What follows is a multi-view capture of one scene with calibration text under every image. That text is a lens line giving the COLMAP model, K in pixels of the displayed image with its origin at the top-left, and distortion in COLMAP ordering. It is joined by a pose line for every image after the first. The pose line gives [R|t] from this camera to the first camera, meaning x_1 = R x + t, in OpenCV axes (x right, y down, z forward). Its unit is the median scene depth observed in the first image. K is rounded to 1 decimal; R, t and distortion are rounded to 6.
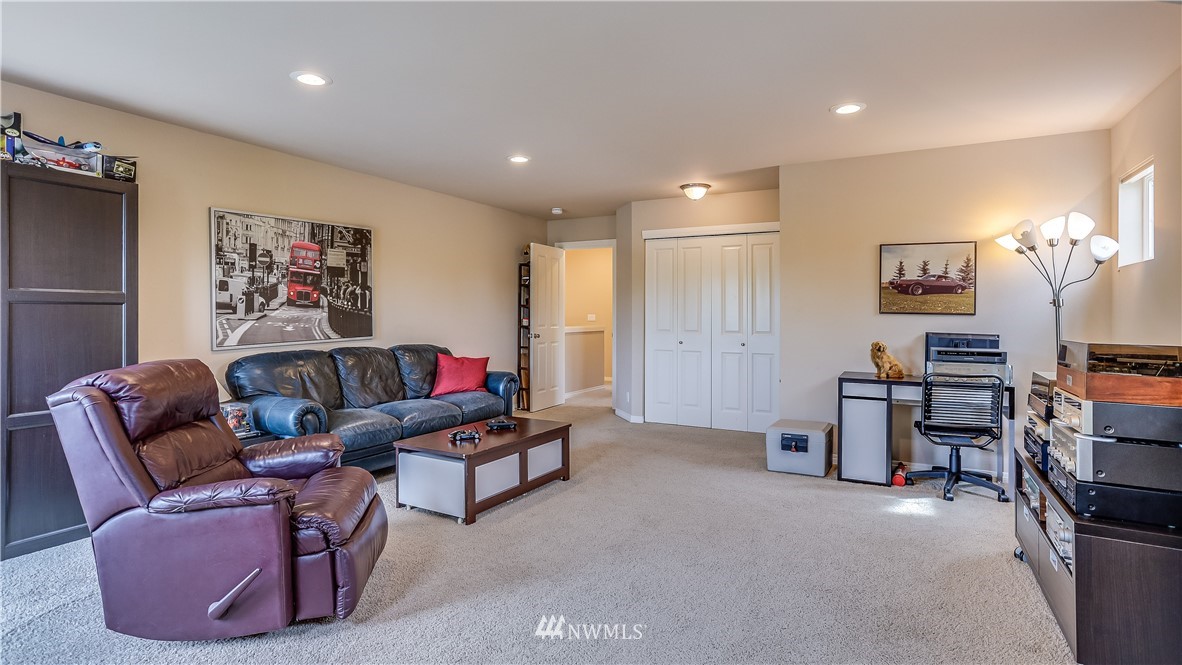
lens RADIAL K [[582.8, 0, 590.8], [0, 582.8, 322.2], [0, 0, 1]] dist [-0.053597, 0.034893]
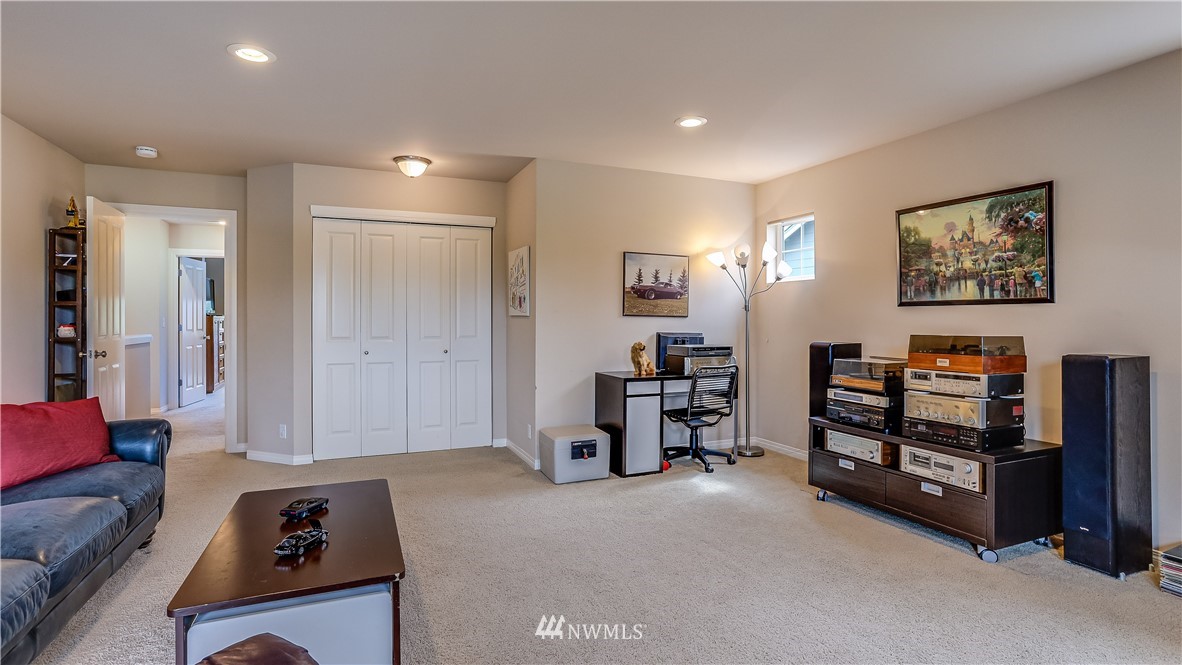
lens RADIAL K [[582.8, 0, 590.8], [0, 582.8, 322.2], [0, 0, 1]] dist [-0.053597, 0.034893]
pose [[0.603972, -0.010894, 0.796931, -0.419487], [0.012493, 0.999913, 0.004201, -0.008832], [-0.796908, 0.007419, 0.604055, 0.403021]]
